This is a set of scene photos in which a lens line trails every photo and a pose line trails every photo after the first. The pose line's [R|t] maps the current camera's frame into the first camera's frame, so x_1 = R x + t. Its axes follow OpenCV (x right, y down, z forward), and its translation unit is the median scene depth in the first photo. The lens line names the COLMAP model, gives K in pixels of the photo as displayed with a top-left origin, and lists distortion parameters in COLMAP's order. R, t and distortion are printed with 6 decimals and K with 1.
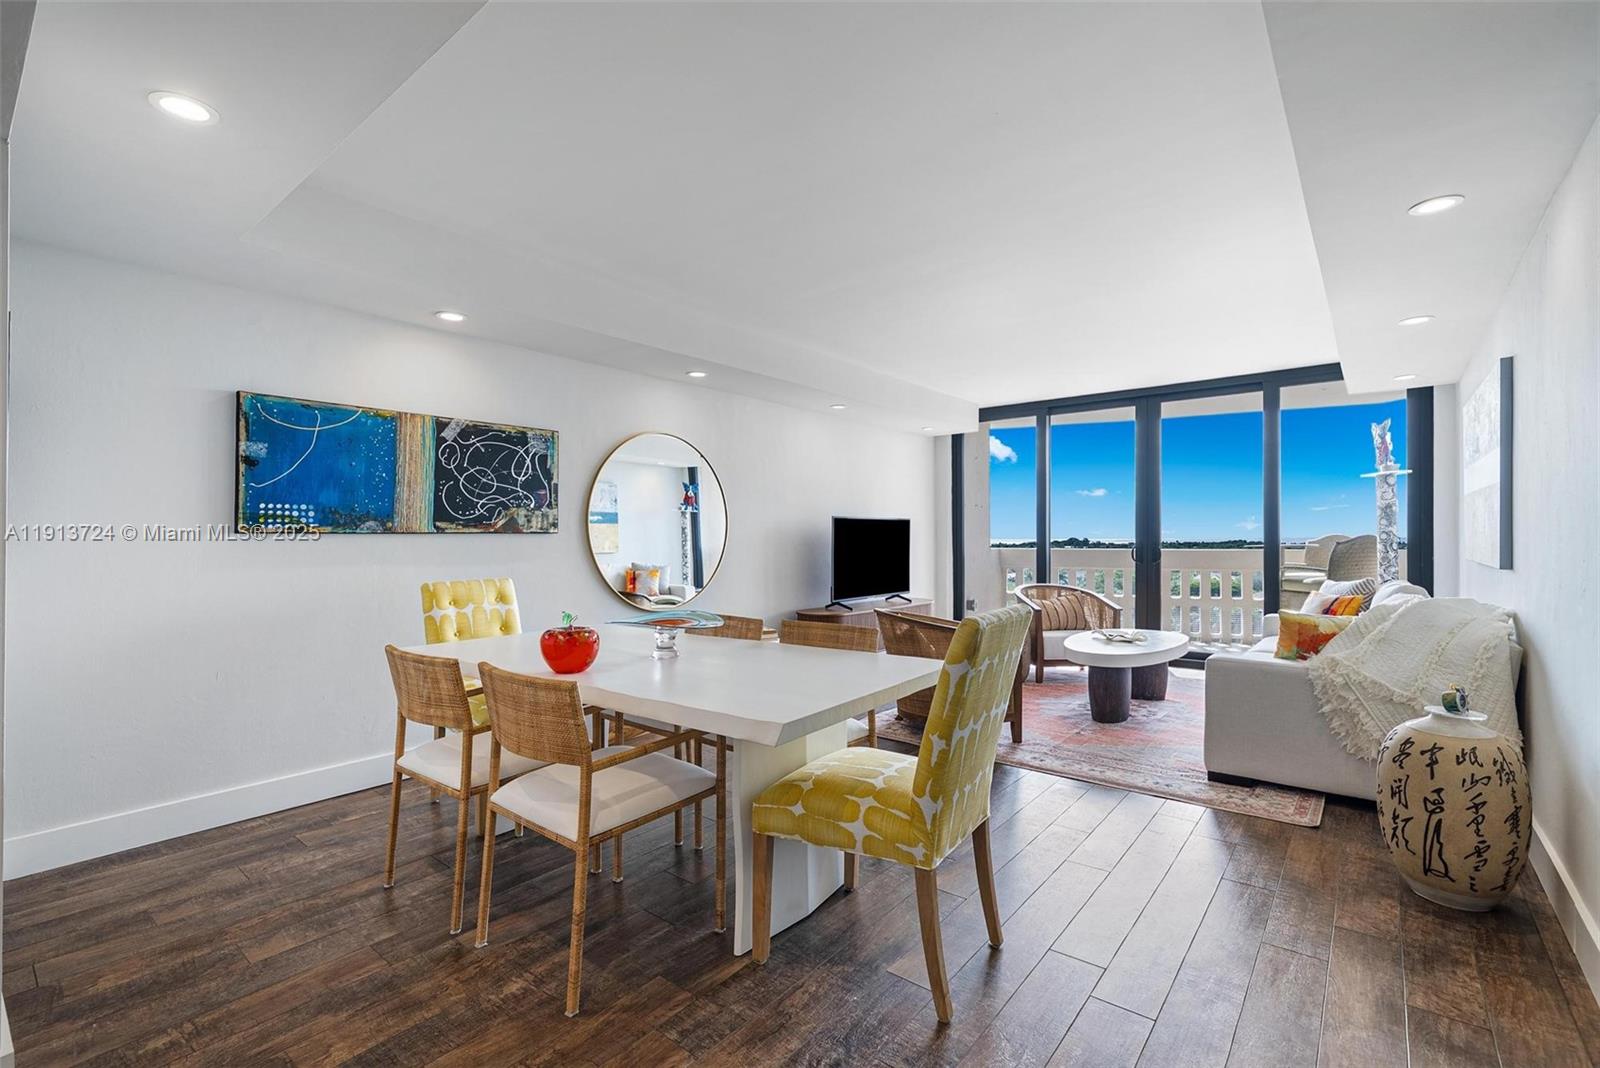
lens RADIAL K [[711.3, 0, 801.9], [0, 711.3, 525.6], [0, 0, 1]] dist [0.000323, 0.000032]
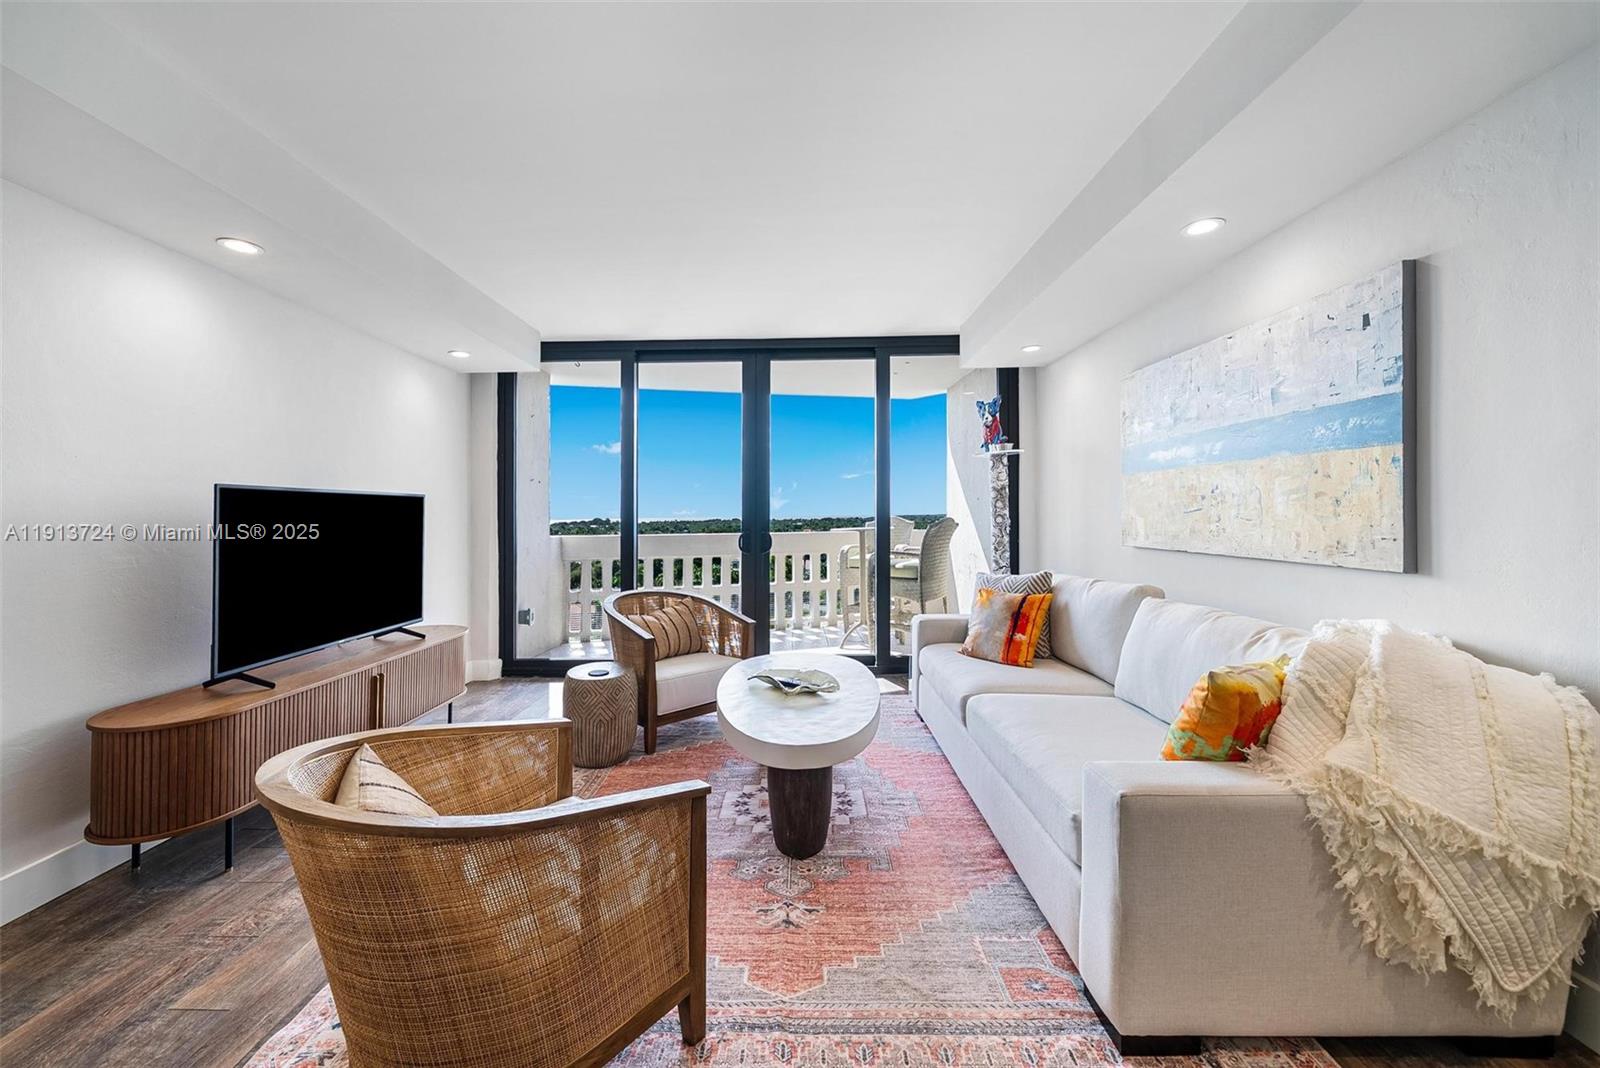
lens RADIAL K [[606.3, 0, 791.1], [0, 606.3, 502.0], [0, 0, 1]] dist [-0.002377, -0.000089]
pose [[0.781938, 0.004883, 0.623338, 0.084556], [-0.000825, 0.999977, -0.006798, -0.000836], [-0.623356, 0.004802, 0.781923, 0.455355]]
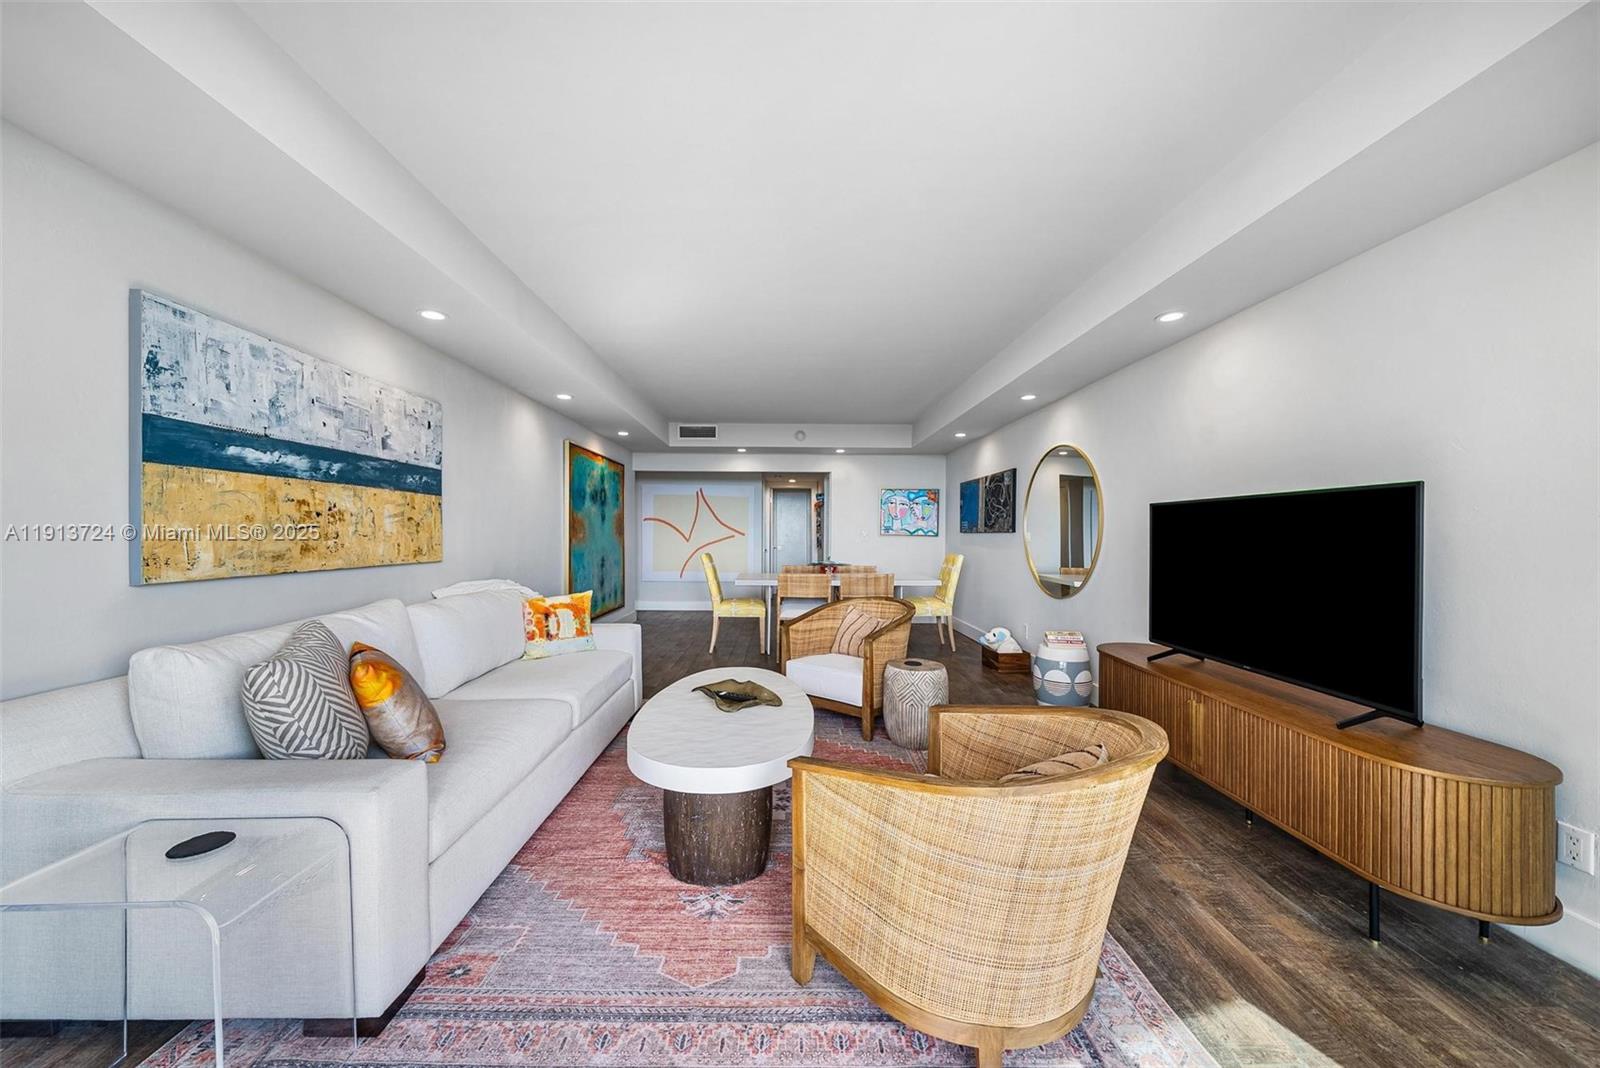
lens RADIAL K [[577.7, 0, 800.5], [0, 577.7, 539.0], [0, 0, 1]] dist [0.000108, -0.000042]
pose [[-0.758408, -0.010918, -0.651689, 0.587412], [-0.011486, 0.999928, -0.003385, 0.007794], [0.651679, 0.004918, -0.758479, 1.136120]]
